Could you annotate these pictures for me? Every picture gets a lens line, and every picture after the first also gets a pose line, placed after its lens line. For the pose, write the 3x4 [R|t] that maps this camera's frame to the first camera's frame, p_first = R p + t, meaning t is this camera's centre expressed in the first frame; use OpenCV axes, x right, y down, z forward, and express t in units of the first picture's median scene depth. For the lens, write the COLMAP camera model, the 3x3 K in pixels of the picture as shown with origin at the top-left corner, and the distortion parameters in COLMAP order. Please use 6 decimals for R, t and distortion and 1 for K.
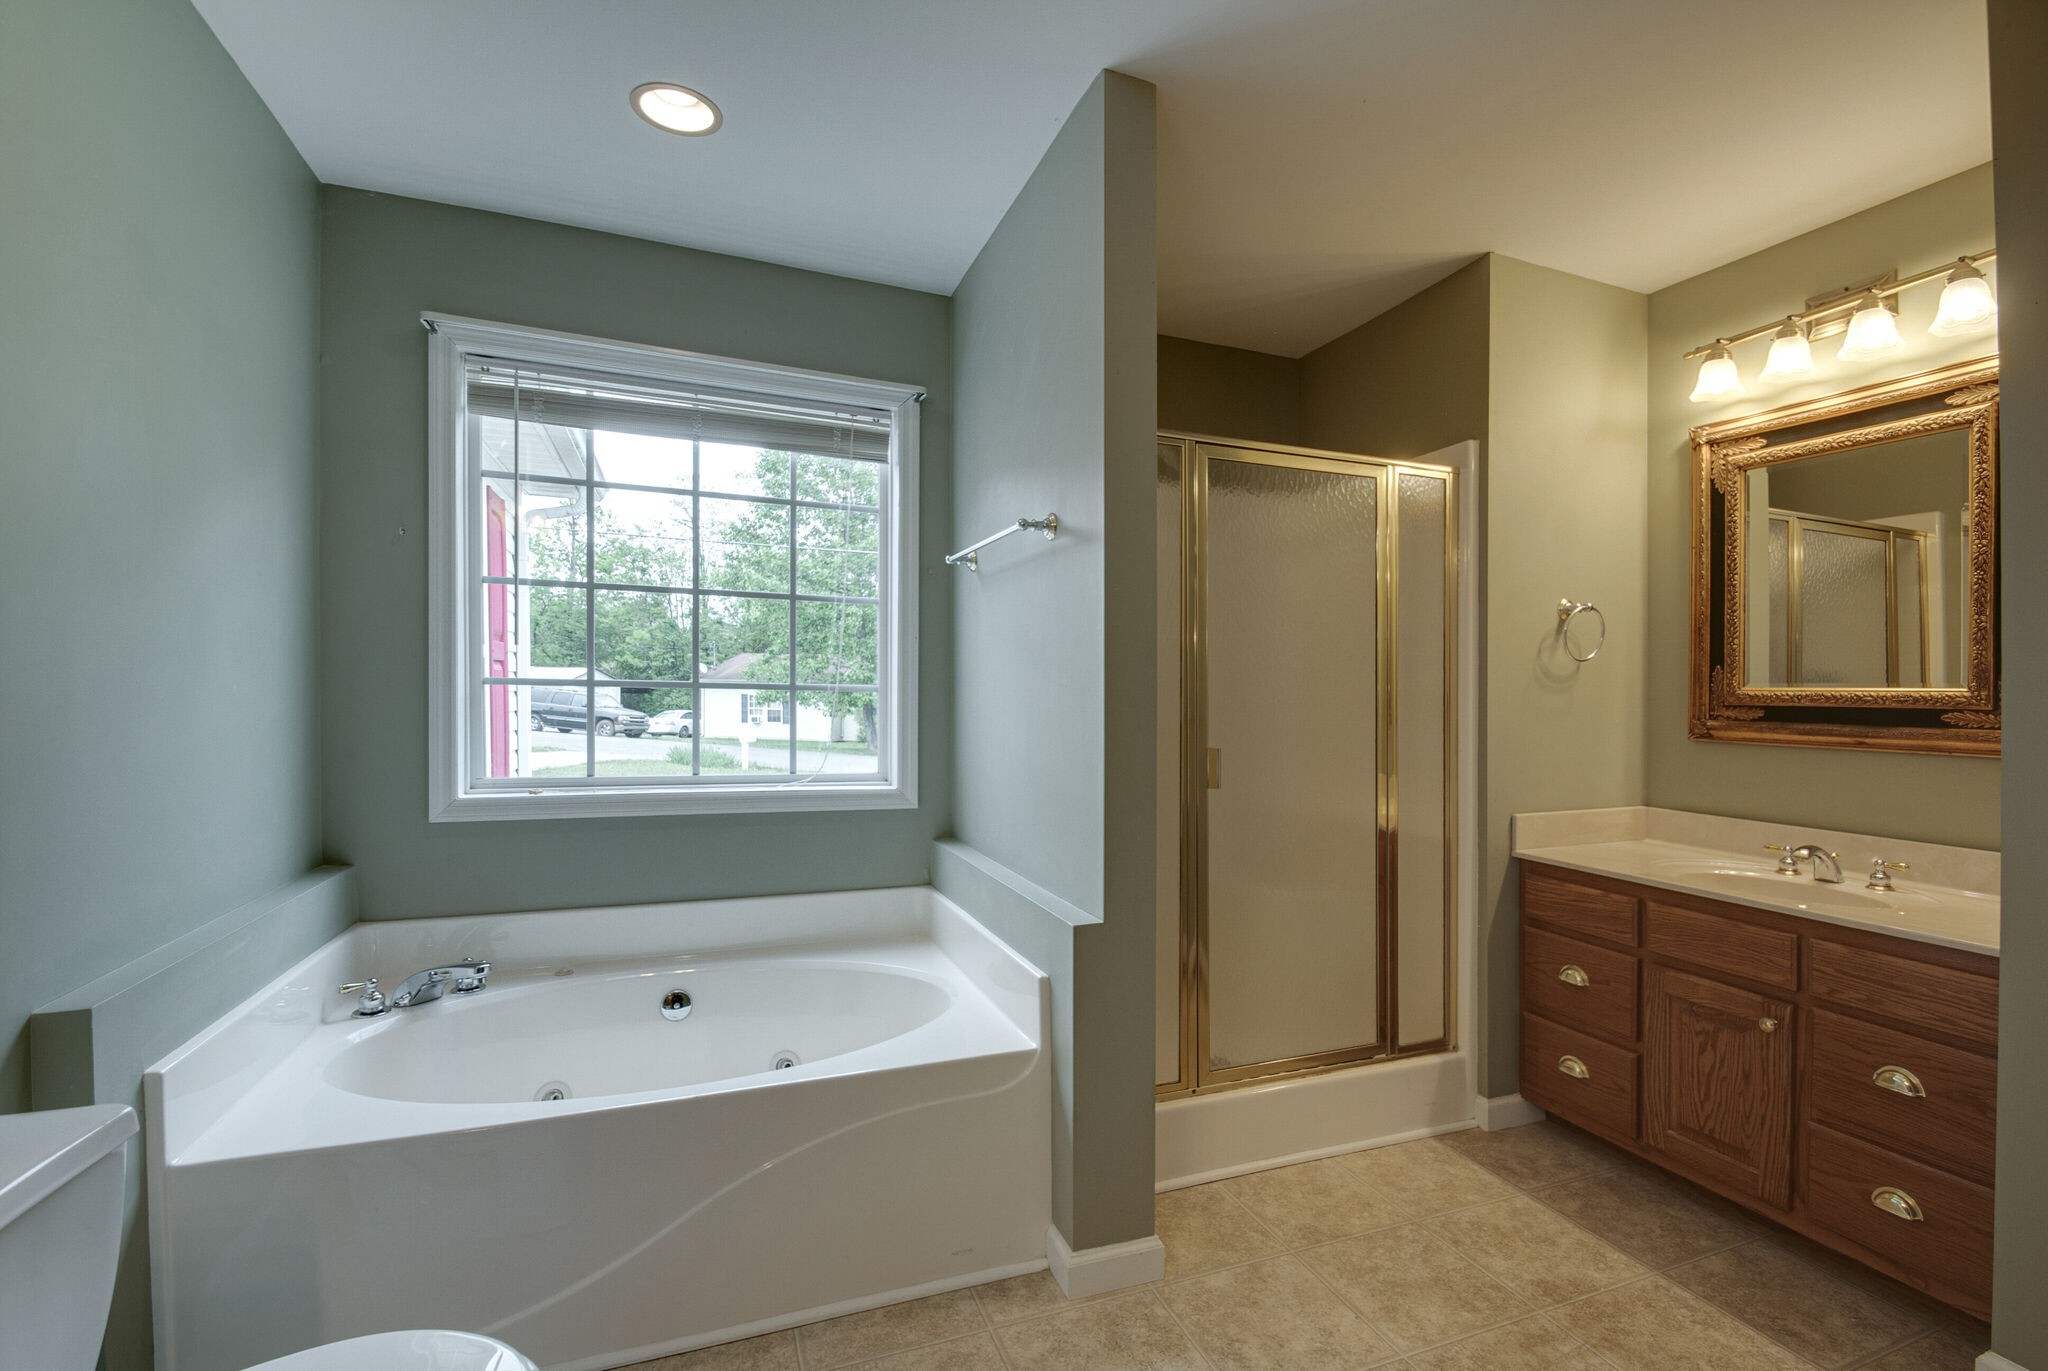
lens RADIAL K [[928.0, 0, 1057.4], [0, 928.0, 711.5], [0, 0, 1]] dist [-0.013550, -0.000677]
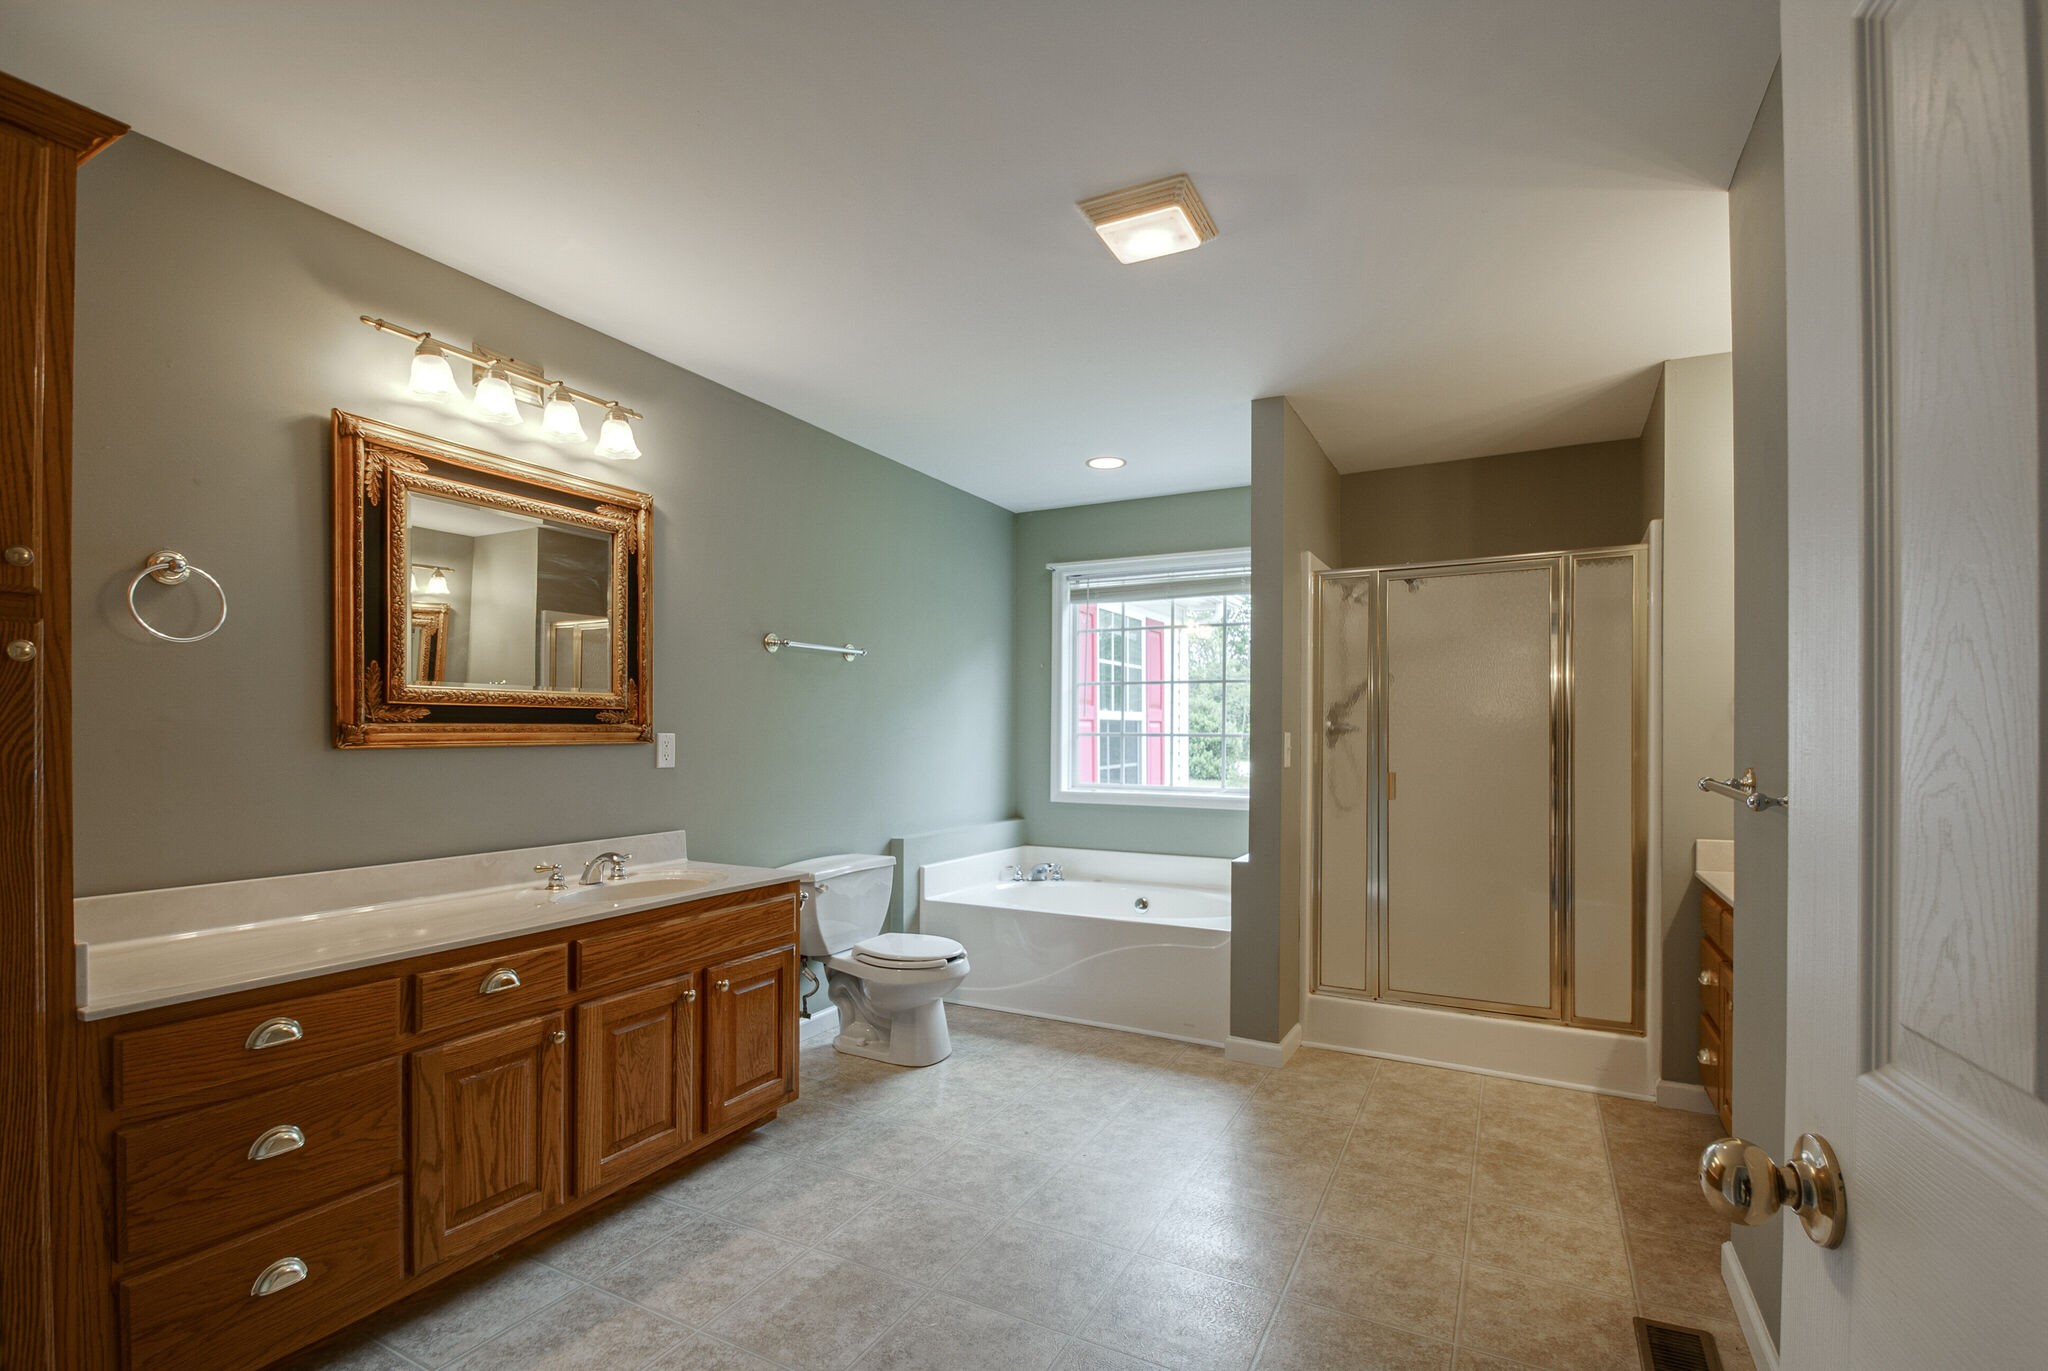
lens RADIAL K [[914.4, 0, 1034.0], [0, 914.4, 741.1], [0, 0, 1]] dist [-0.024248, -0.000035]
pose [[0.646556, -0.007085, -0.762834, 0.922469], [-0.013344, 0.999699, -0.020595, 0.025938], [0.762750, 0.023495, 0.646267, -0.401790]]
